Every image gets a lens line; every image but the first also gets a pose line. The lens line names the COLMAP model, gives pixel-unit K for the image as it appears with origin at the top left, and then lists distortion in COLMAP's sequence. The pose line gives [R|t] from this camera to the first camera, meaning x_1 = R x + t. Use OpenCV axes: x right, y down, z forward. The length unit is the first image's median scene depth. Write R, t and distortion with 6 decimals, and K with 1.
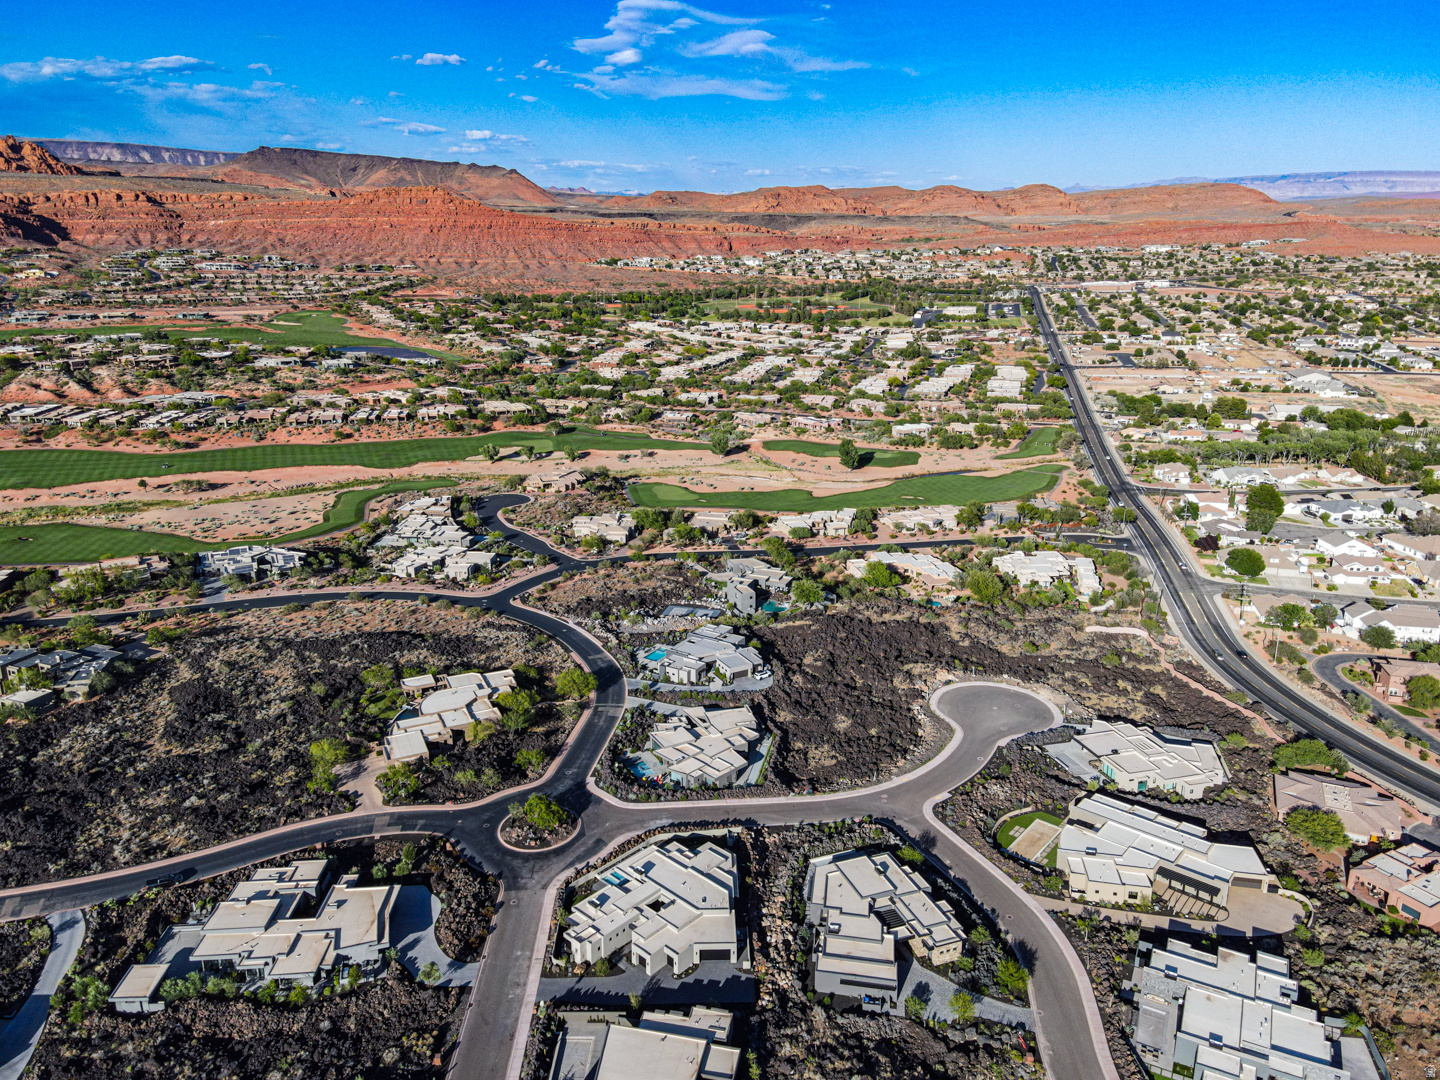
lens RADIAL K [[1032.6, 0, 723.9], [0, 1032.6, 541.5], [0, 0, 1]] dist [0.232384, -0.229450]
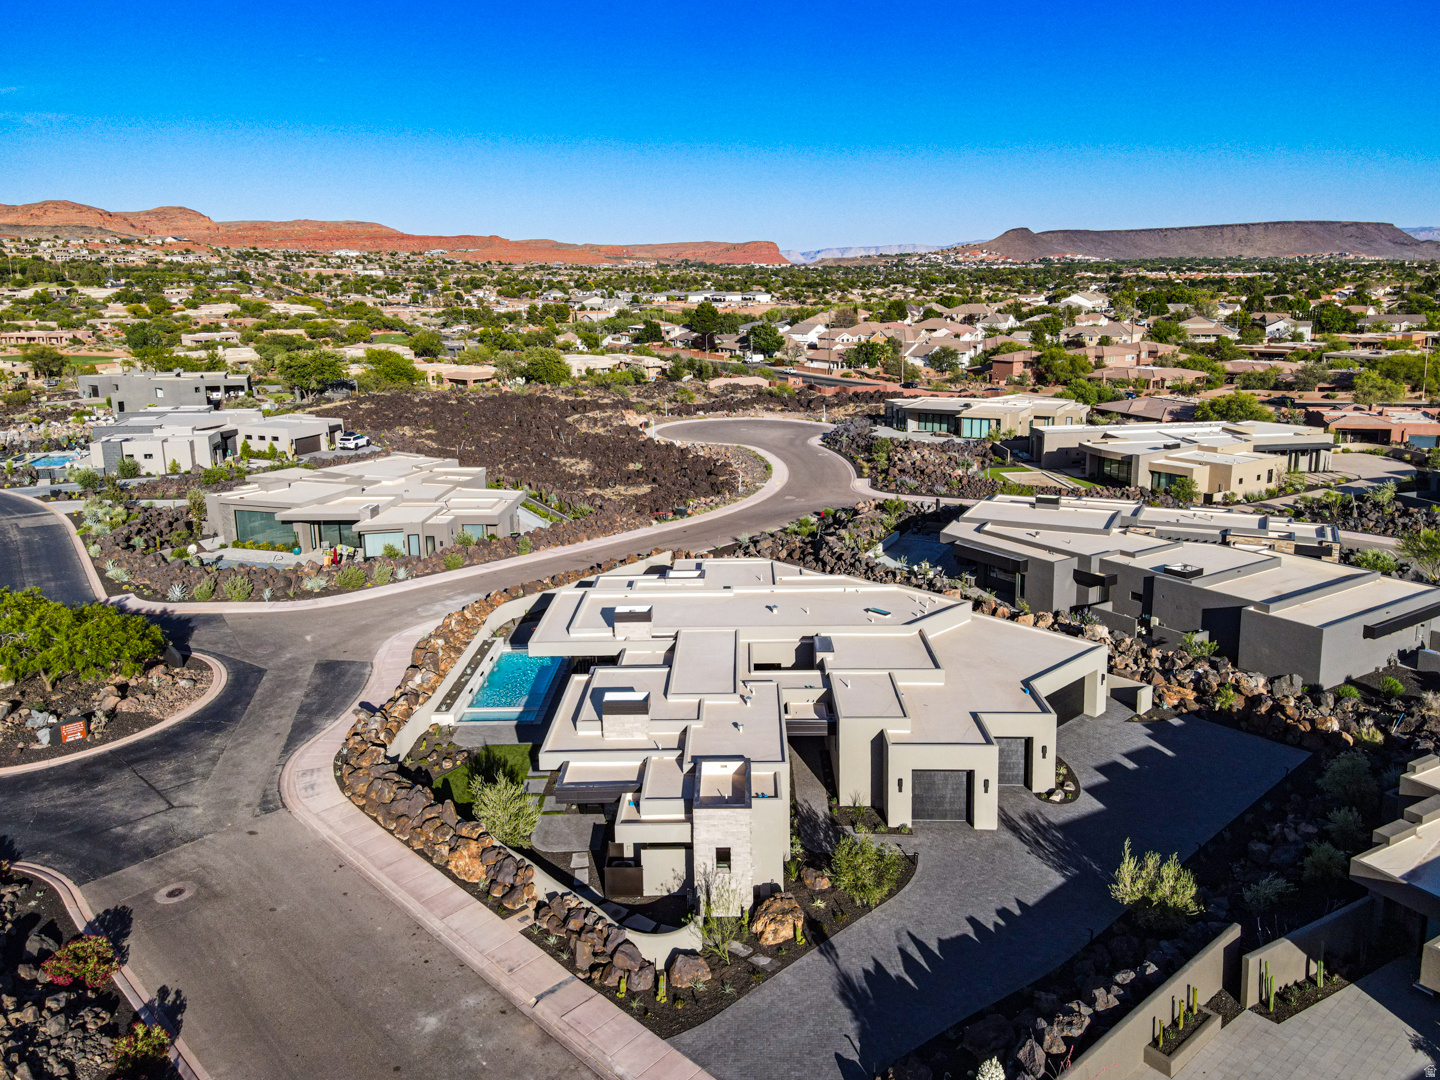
lens RADIAL K [[1032.6, 0, 723.9], [0, 1032.6, 541.5], [0, 0, 1]] dist [0.232384, -0.229450]
pose [[0.733053, -0.178559, 0.656315, -0.164817], [0.217615, 0.975777, 0.022414, 0.197307], [-0.644420, 0.126393, 0.754154, 0.518425]]
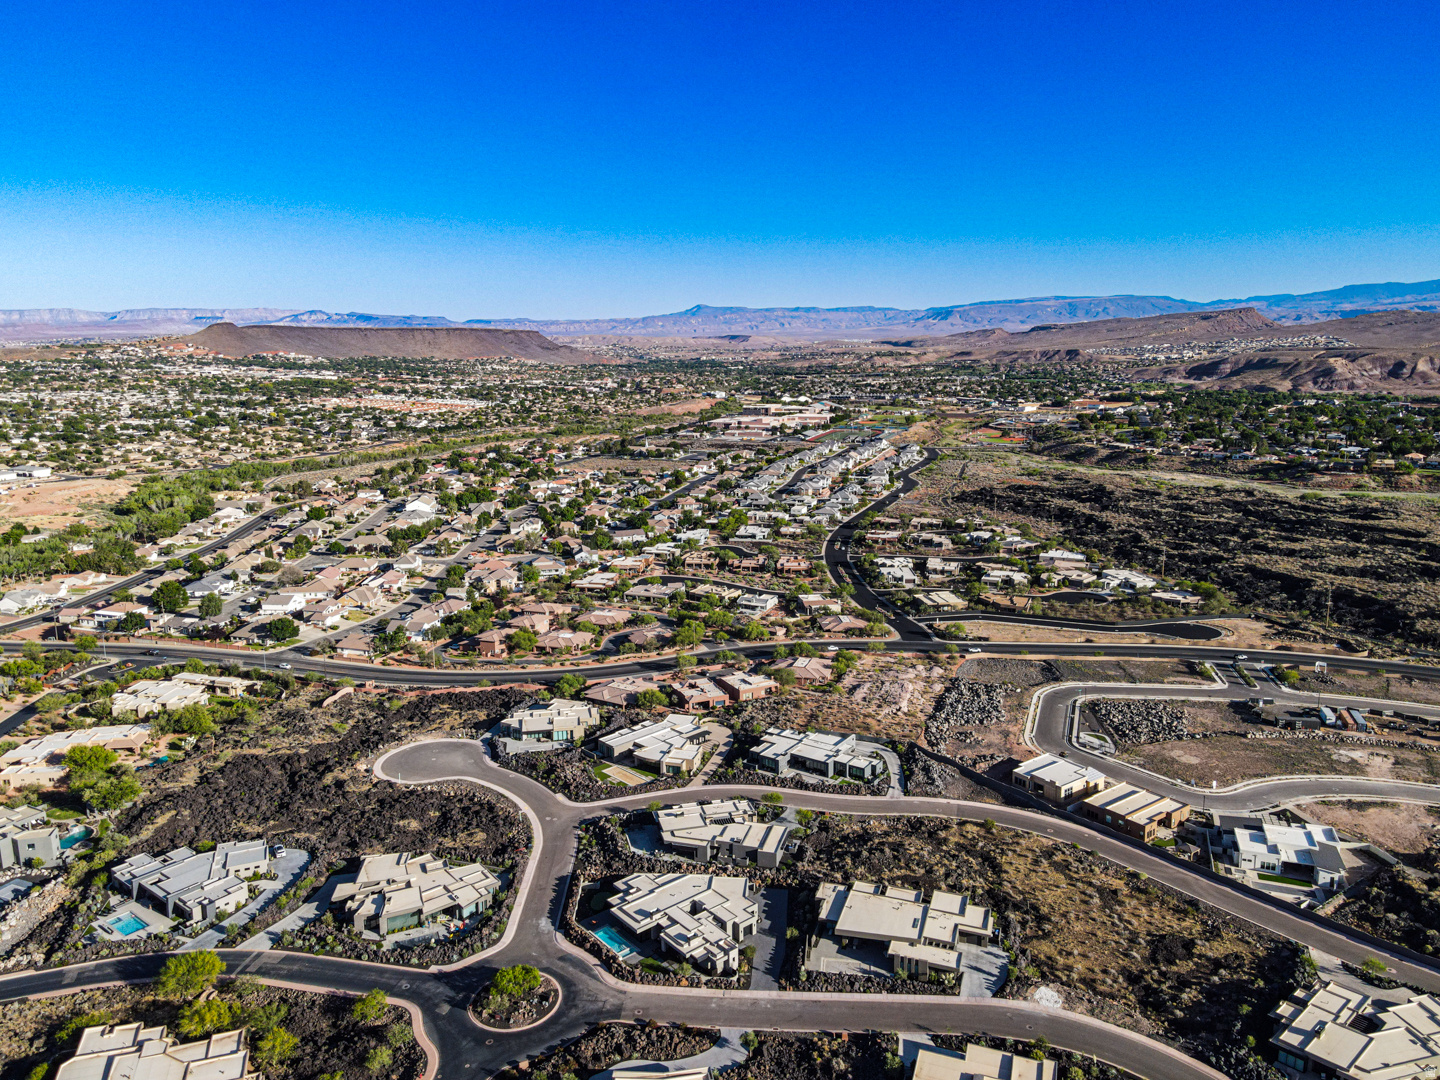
lens RADIAL K [[1032.6, 0, 723.9], [0, 1032.6, 541.5], [0, 0, 1]] dist [0.232384, -0.229450]
pose [[0.105707, -0.199067, 0.974268, -0.728315], [0.297711, 0.941153, 0.159999, -0.141659], [-0.948786, 0.273138, 0.158751, 0.438712]]
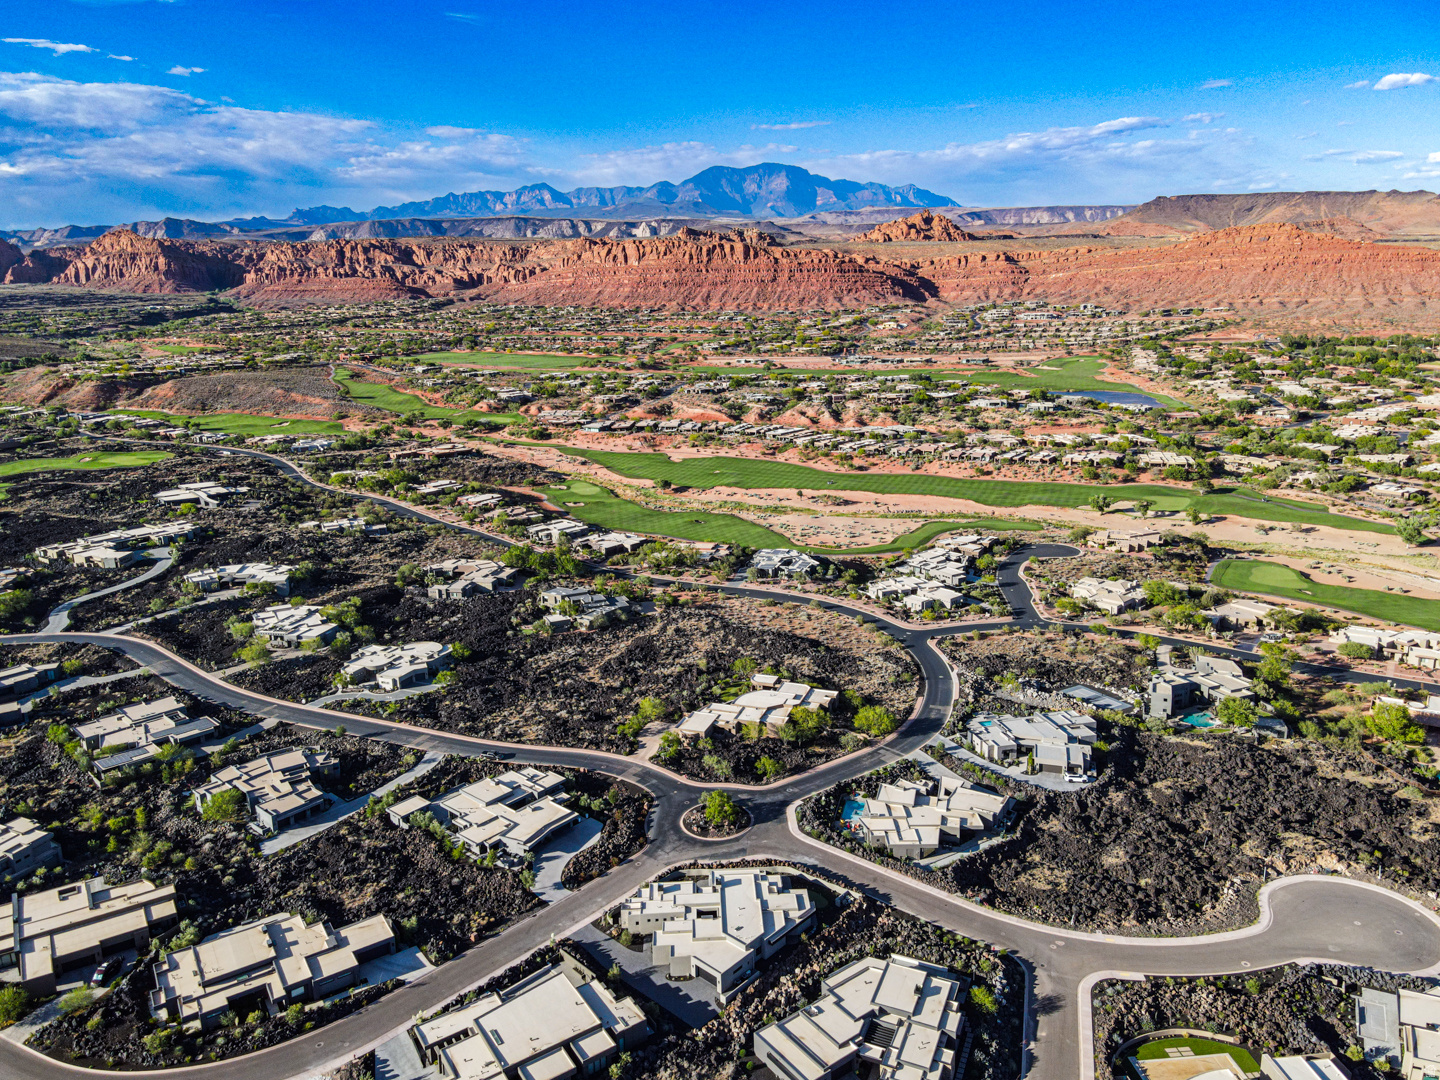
lens RADIAL K [[1032.6, 0, 723.9], [0, 1032.6, 541.5], [0, 0, 1]] dist [0.232384, -0.229450]
pose [[0.706492, 0.156673, -0.690162, 0.408465], [-0.183426, 0.982401, 0.035249, -0.042899], [0.683538, 0.101691, 0.722796, 0.133563]]
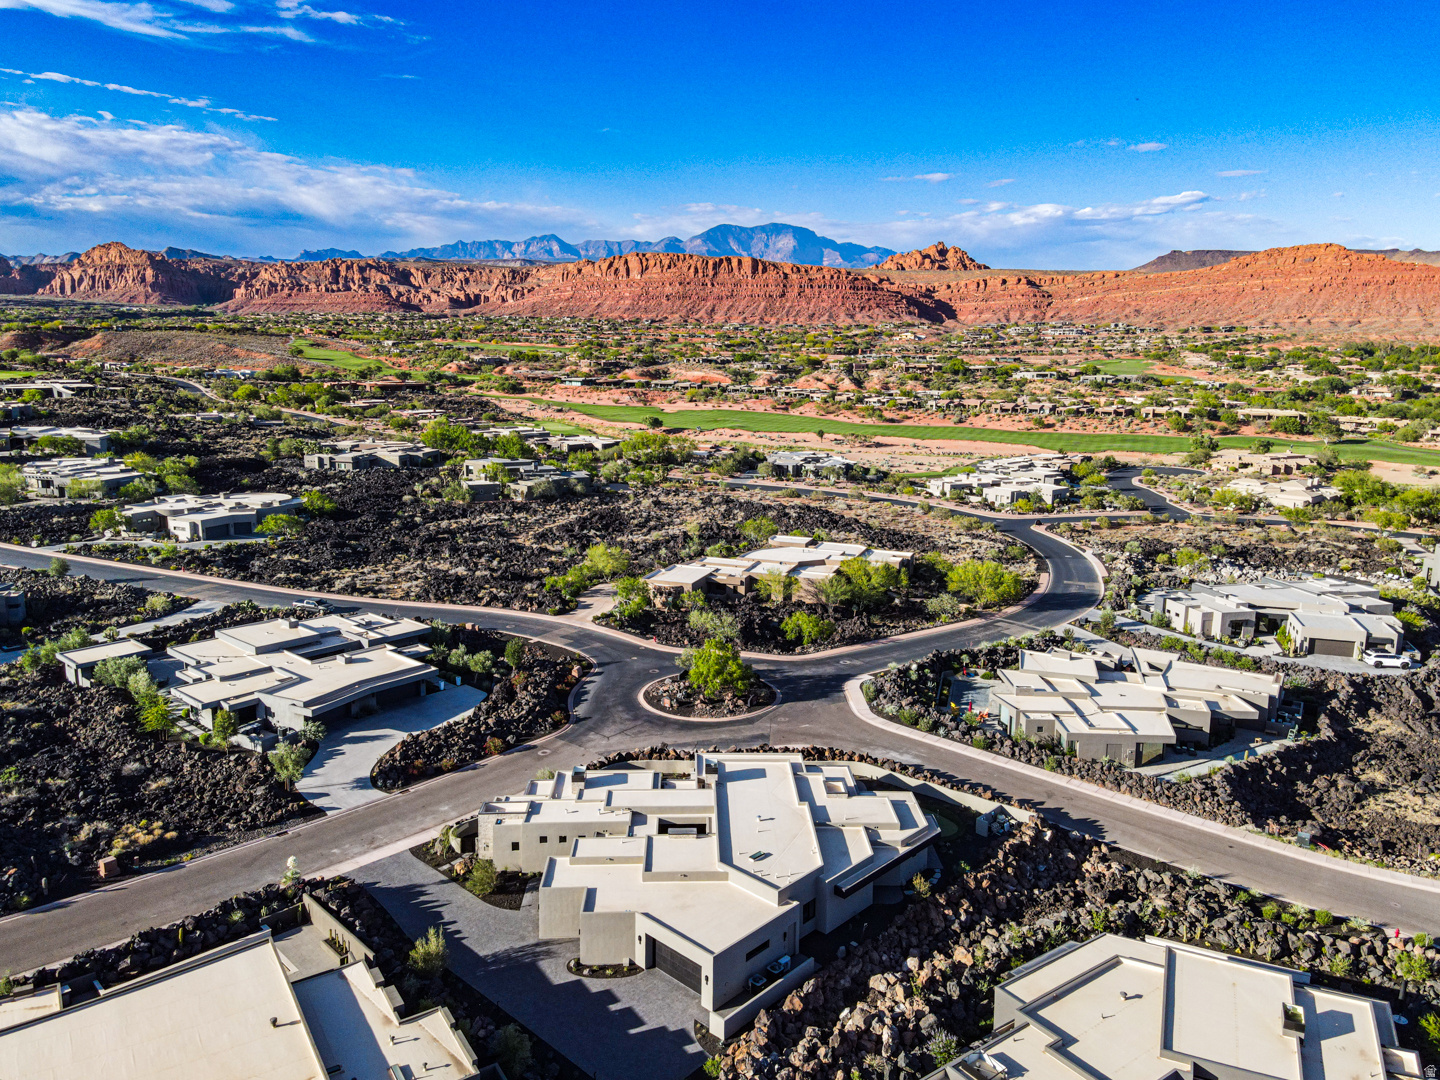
lens RADIAL K [[1032.6, 0, 723.9], [0, 1032.6, 541.5], [0, 0, 1]] dist [0.232384, -0.229450]
pose [[0.704199, 0.140532, -0.695956, 0.157787], [-0.218110, 0.975637, -0.023685, 0.151045], [0.675672, 0.168474, 0.717694, 0.439583]]
